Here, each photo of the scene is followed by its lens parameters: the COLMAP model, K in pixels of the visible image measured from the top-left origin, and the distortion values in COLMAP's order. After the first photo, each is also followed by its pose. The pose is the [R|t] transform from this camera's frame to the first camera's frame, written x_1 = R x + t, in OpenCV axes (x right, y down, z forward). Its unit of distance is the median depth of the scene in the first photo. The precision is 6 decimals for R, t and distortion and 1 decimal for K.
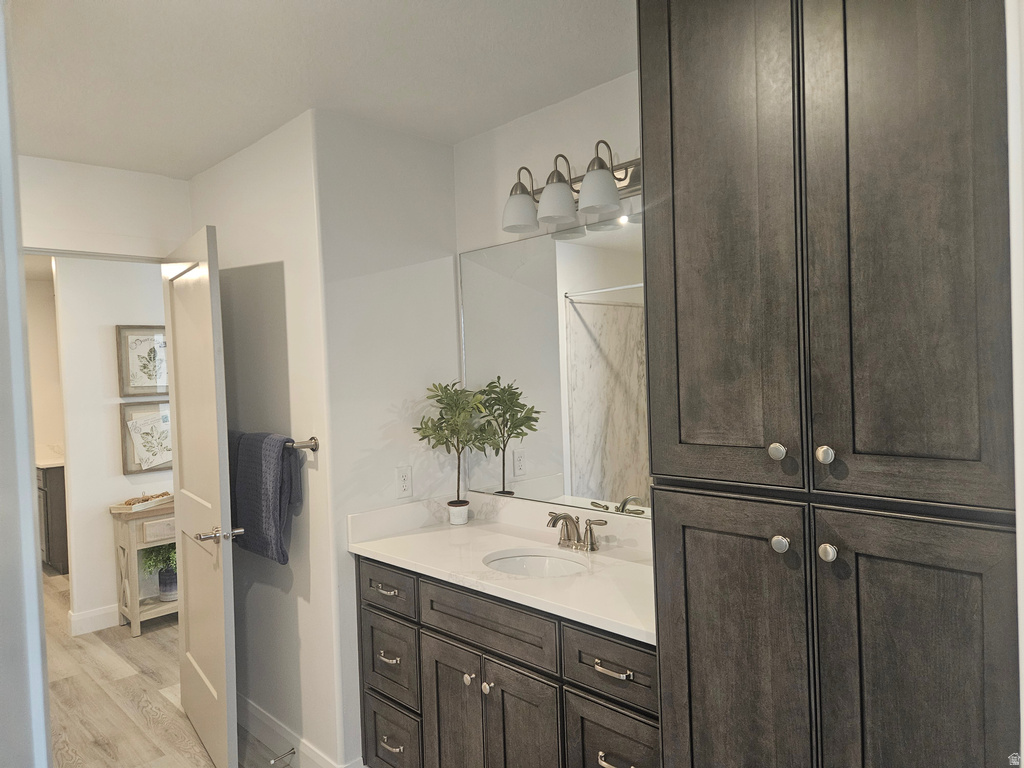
lens RADIAL K [[684.8, 0, 513.8], [0, 684.8, 379.0], [0, 0, 1]] dist [0.023516, -0.004452]
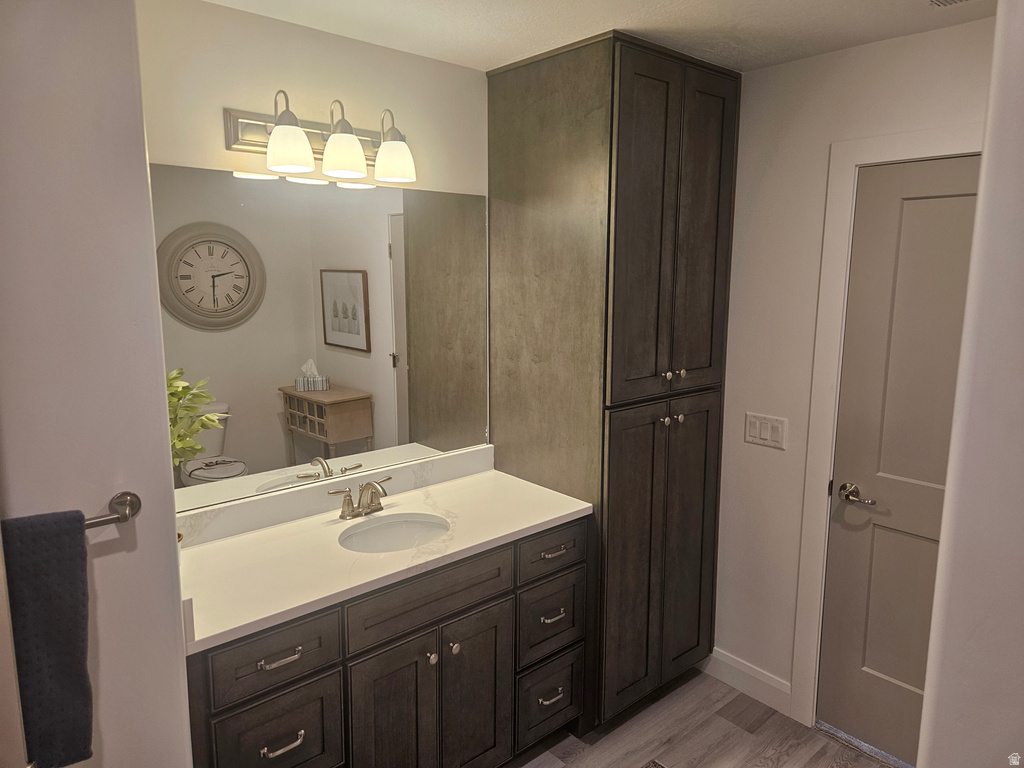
lens RADIAL K [[684.8, 0, 513.0], [0, 684.8, 384.1], [0, 0, 1]] dist [0.023516, -0.004452]
pose [[0.056295, -0.119042, 0.991292, -1.102129], [0.026551, 0.992694, 0.117703, -0.079615], [-0.998061, 0.019693, 0.059045, 0.899387]]
